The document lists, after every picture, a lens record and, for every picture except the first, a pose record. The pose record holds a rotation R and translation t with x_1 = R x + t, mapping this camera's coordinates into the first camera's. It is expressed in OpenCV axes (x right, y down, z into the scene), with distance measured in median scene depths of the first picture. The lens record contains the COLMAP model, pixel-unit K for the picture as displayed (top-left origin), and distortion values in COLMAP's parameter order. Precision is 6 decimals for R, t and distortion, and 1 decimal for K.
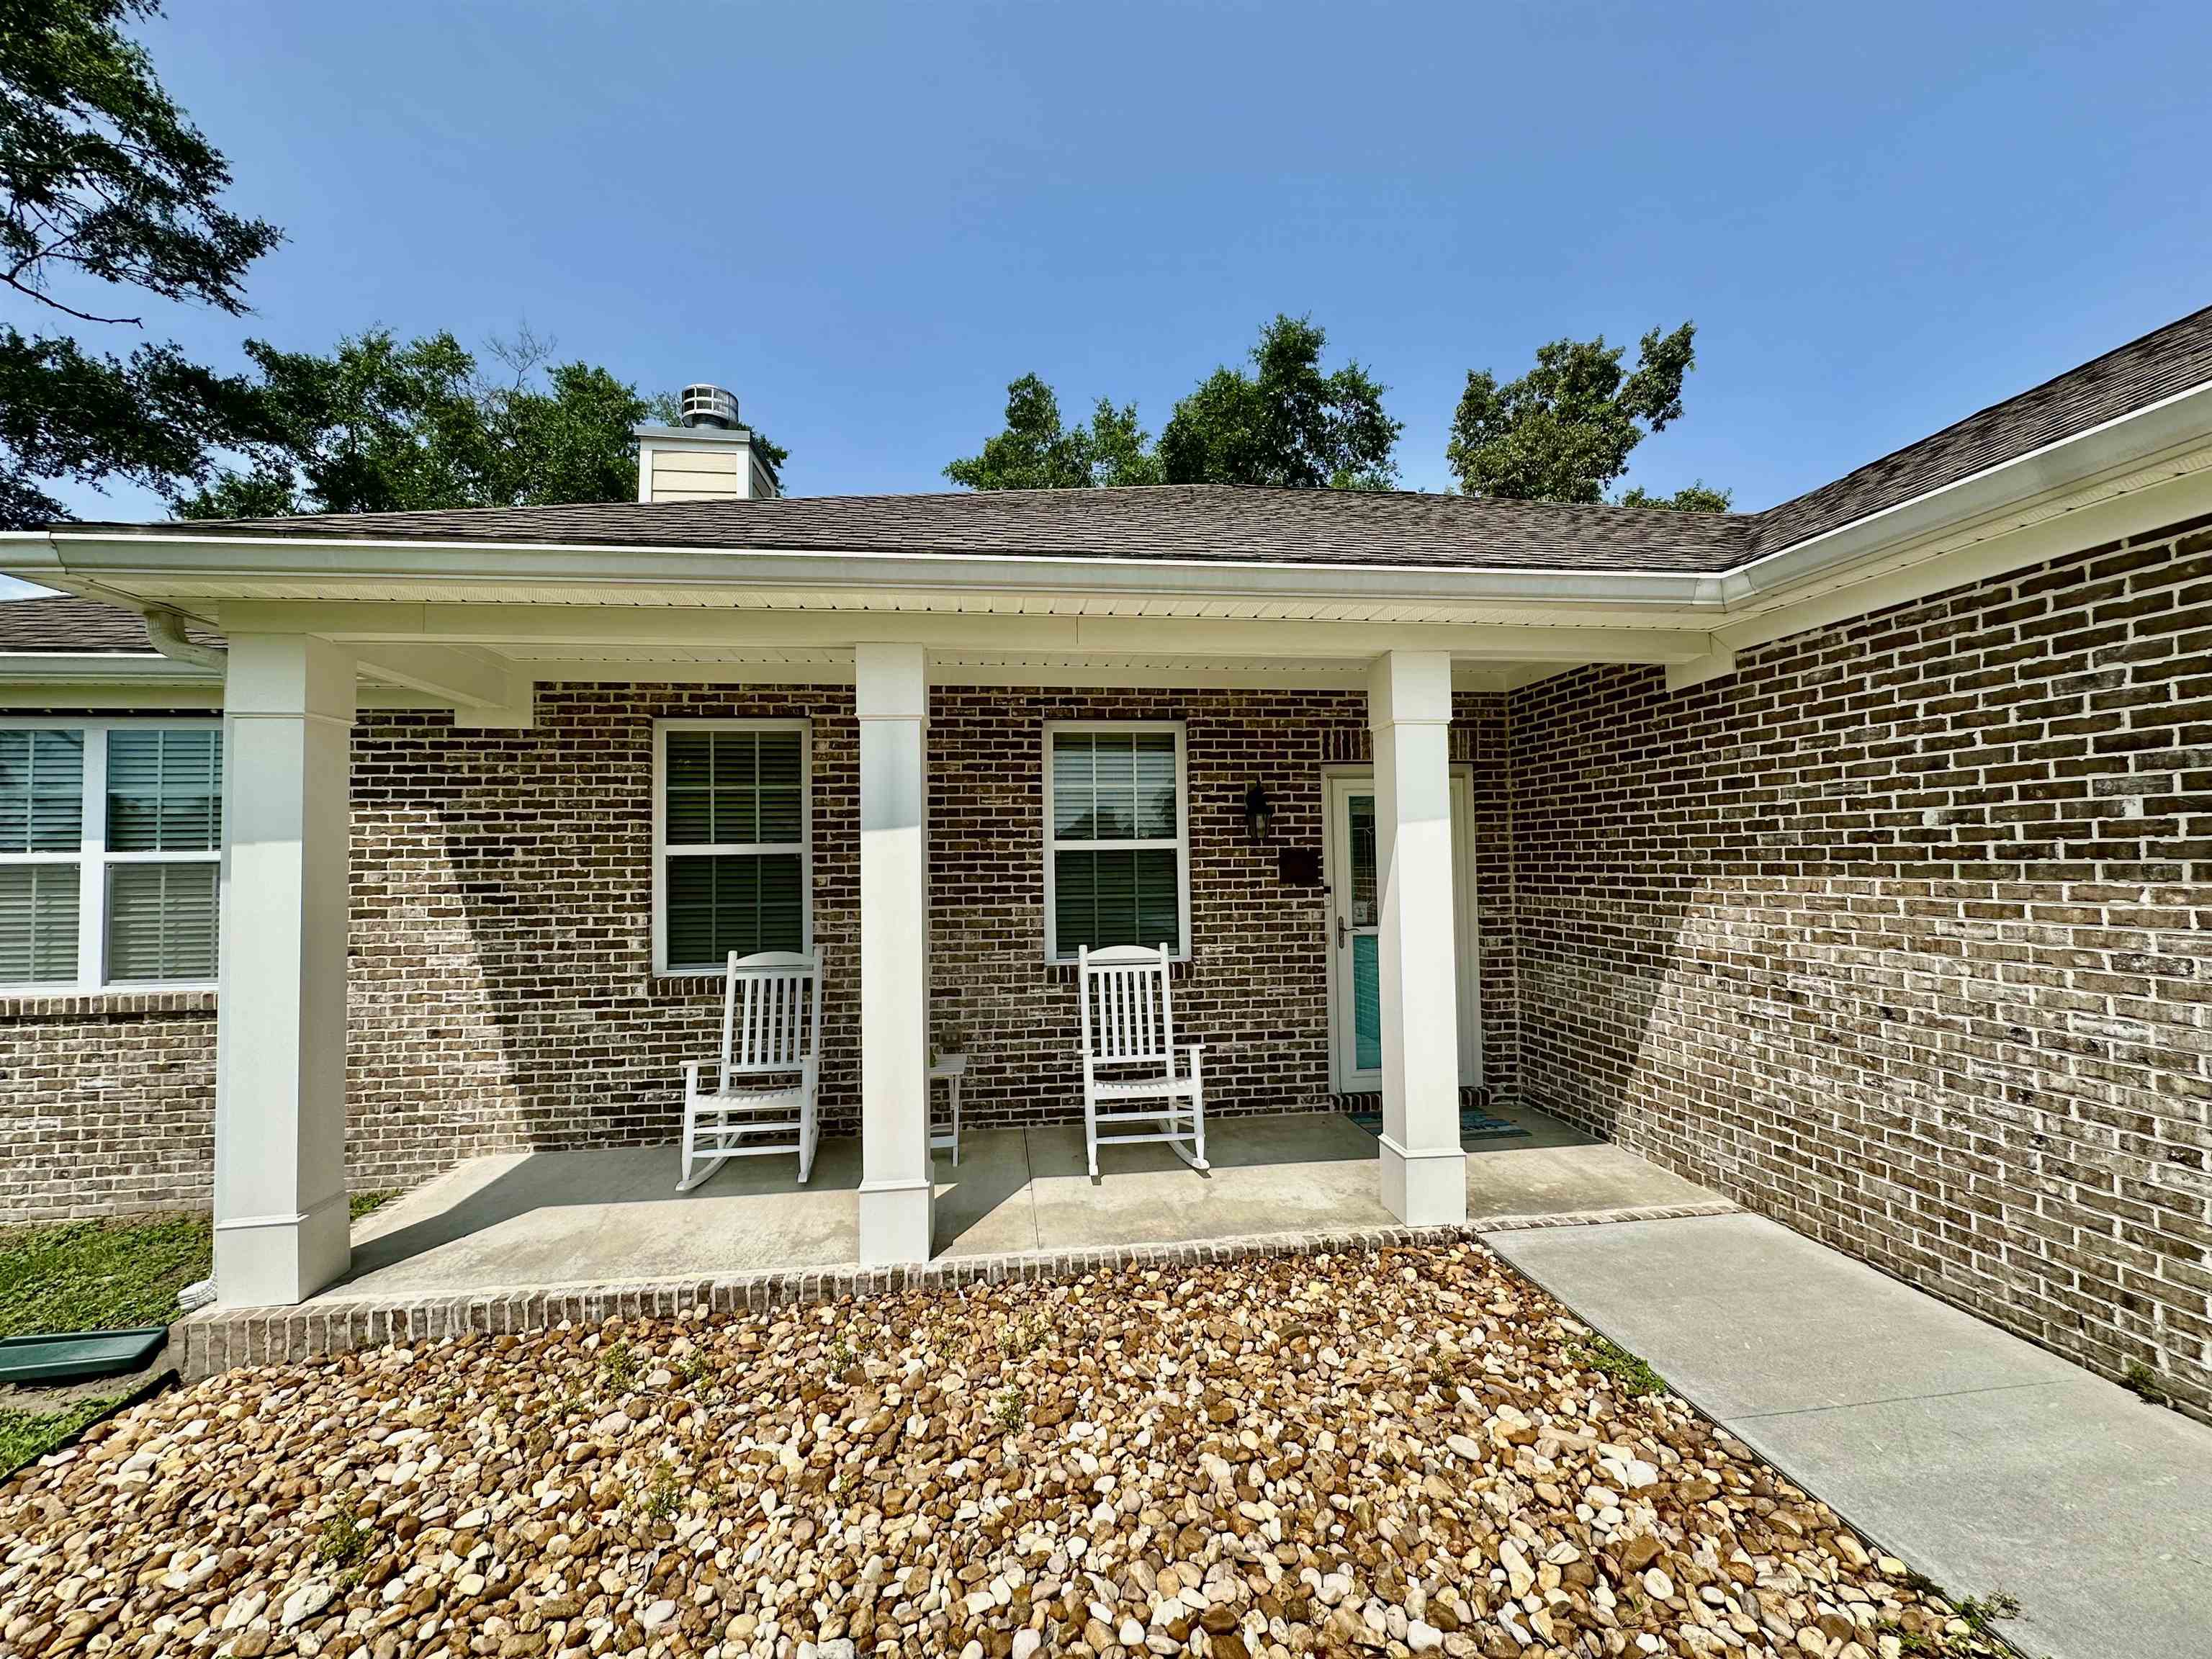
lens RADIAL K [[885.7, 0, 1106.0], [0, 885.7, 829.5], [0, 0, 1]] dist [-0.002942, 0.000824]
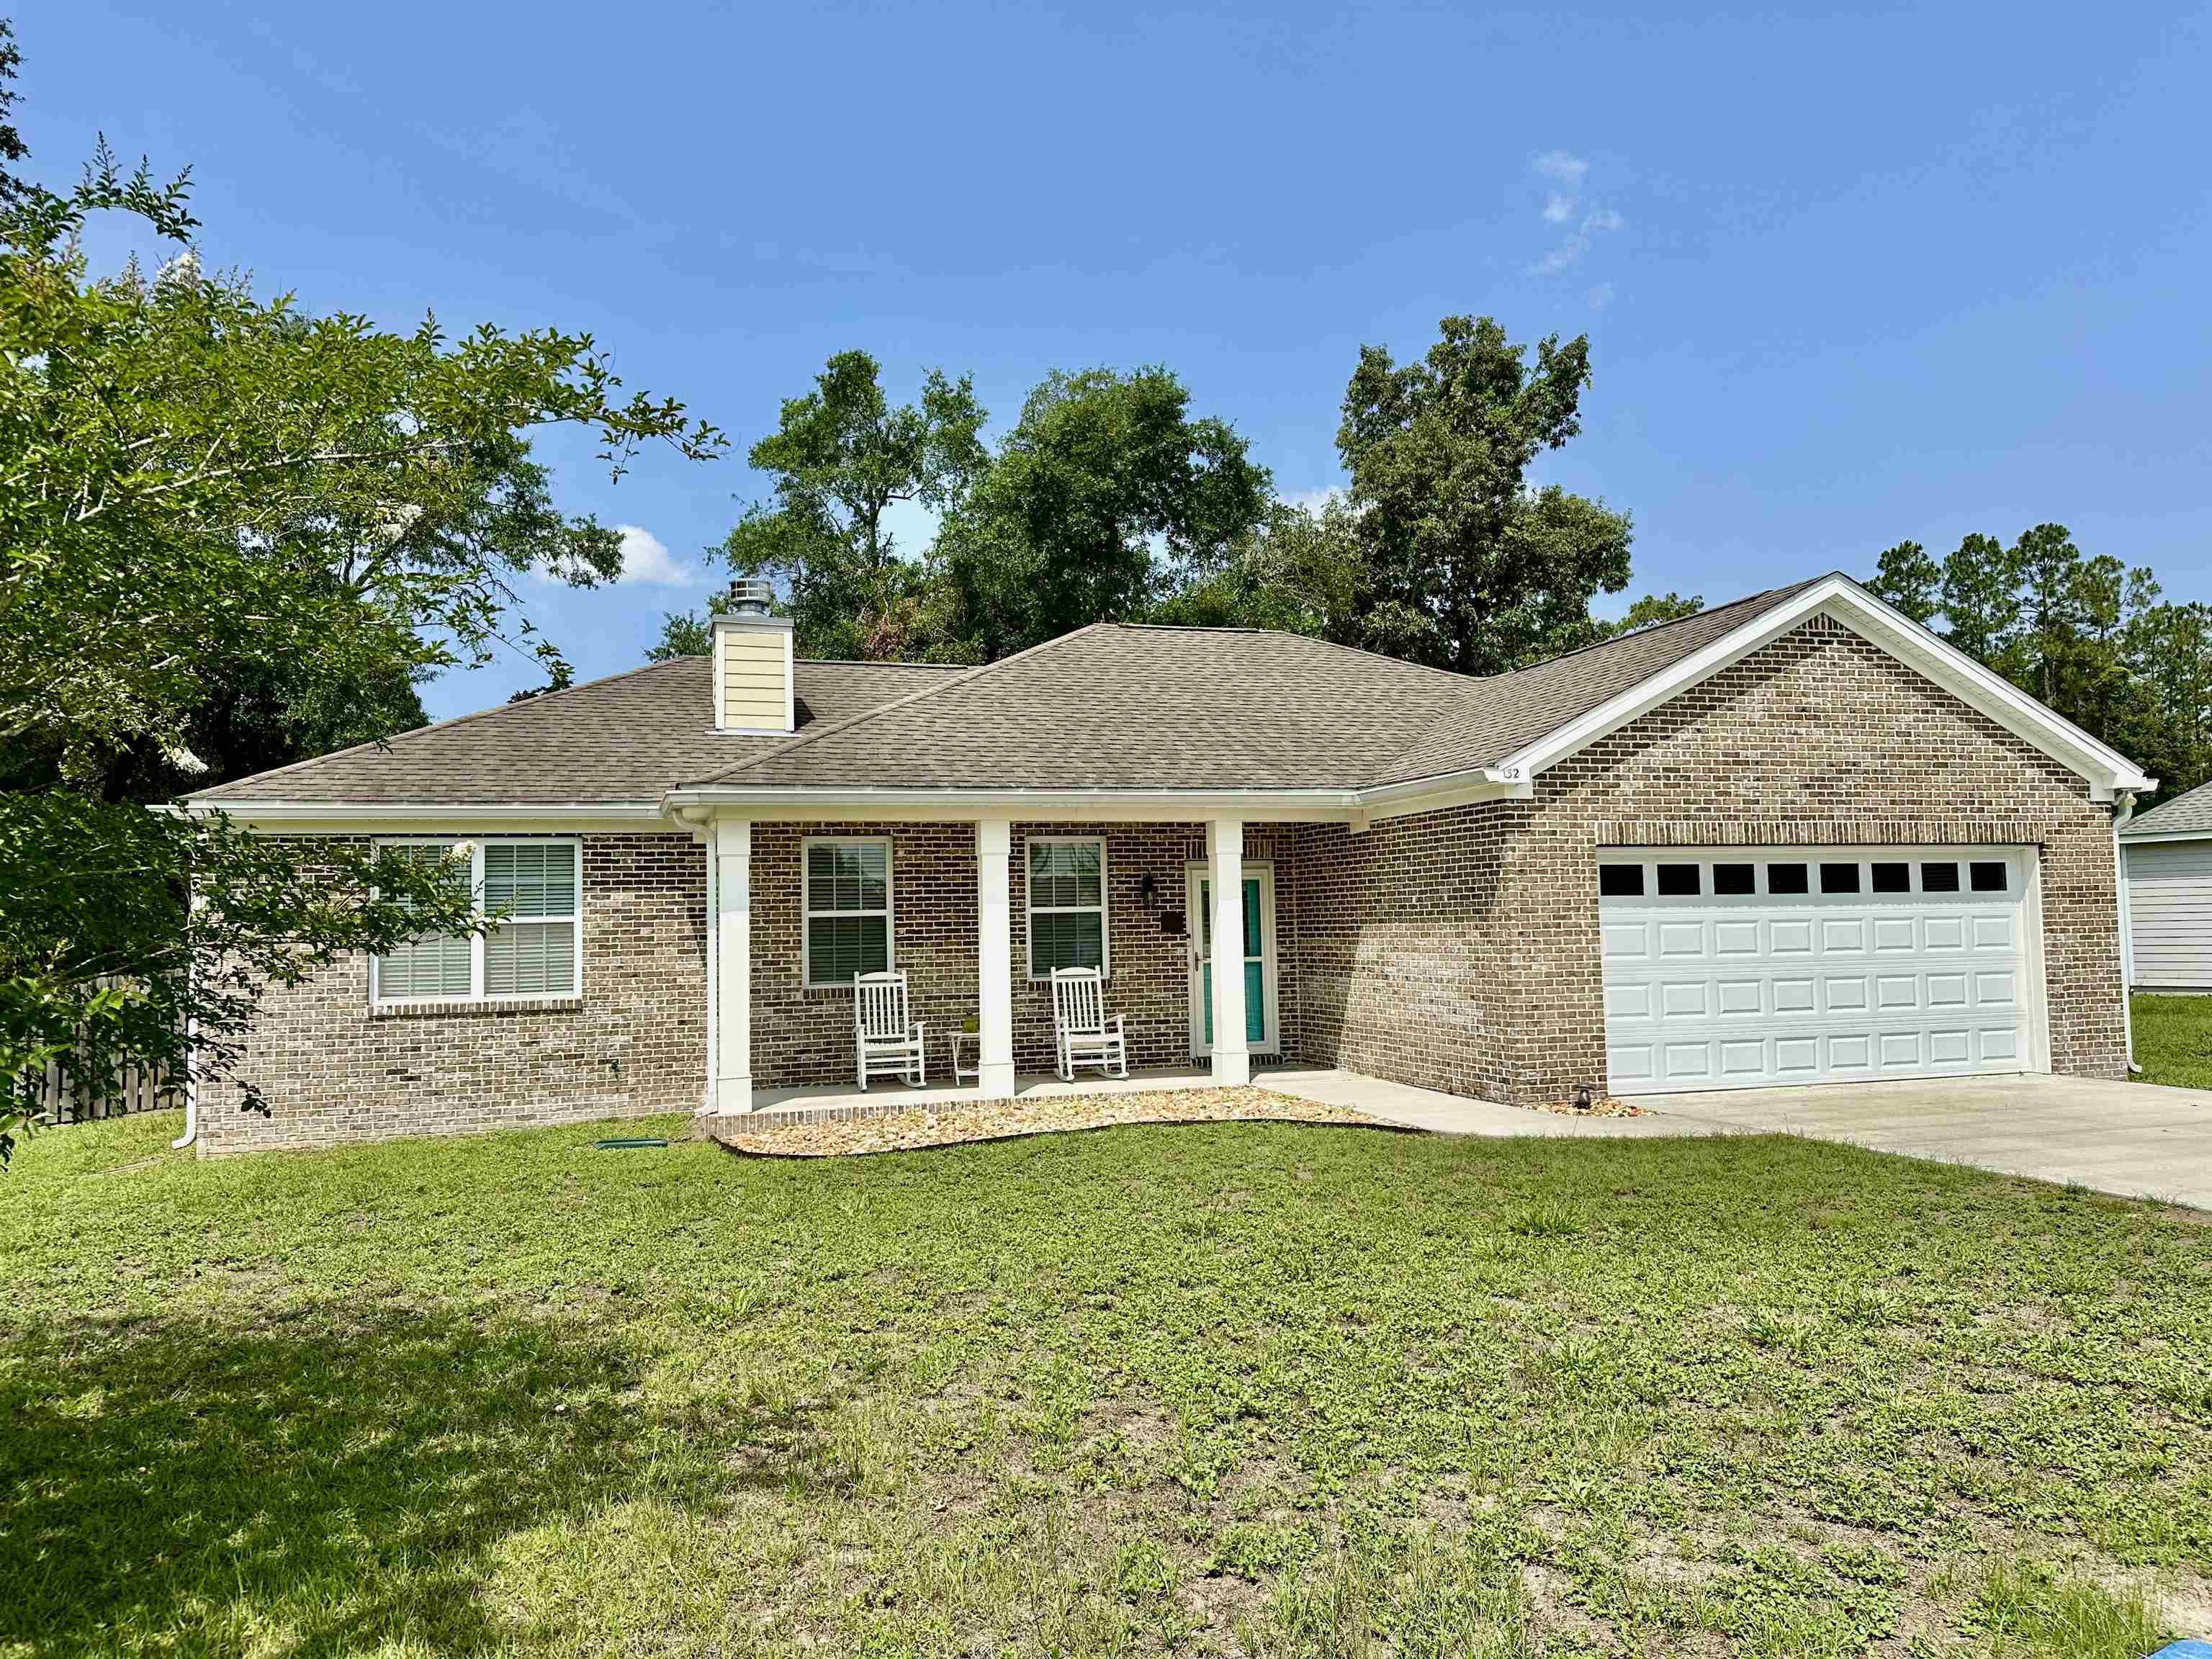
lens RADIAL K [[1508.2, 0, 1106.0], [0, 1508.2, 829.5], [0, 0, 1]] dist [0.113666, -0.001391]
pose [[0.983889, 0.006750, 0.178655, -0.459367], [-0.000933, 0.999467, -0.032624, -0.044940], [-0.178780, 0.031932, 0.983371, -1.975702]]
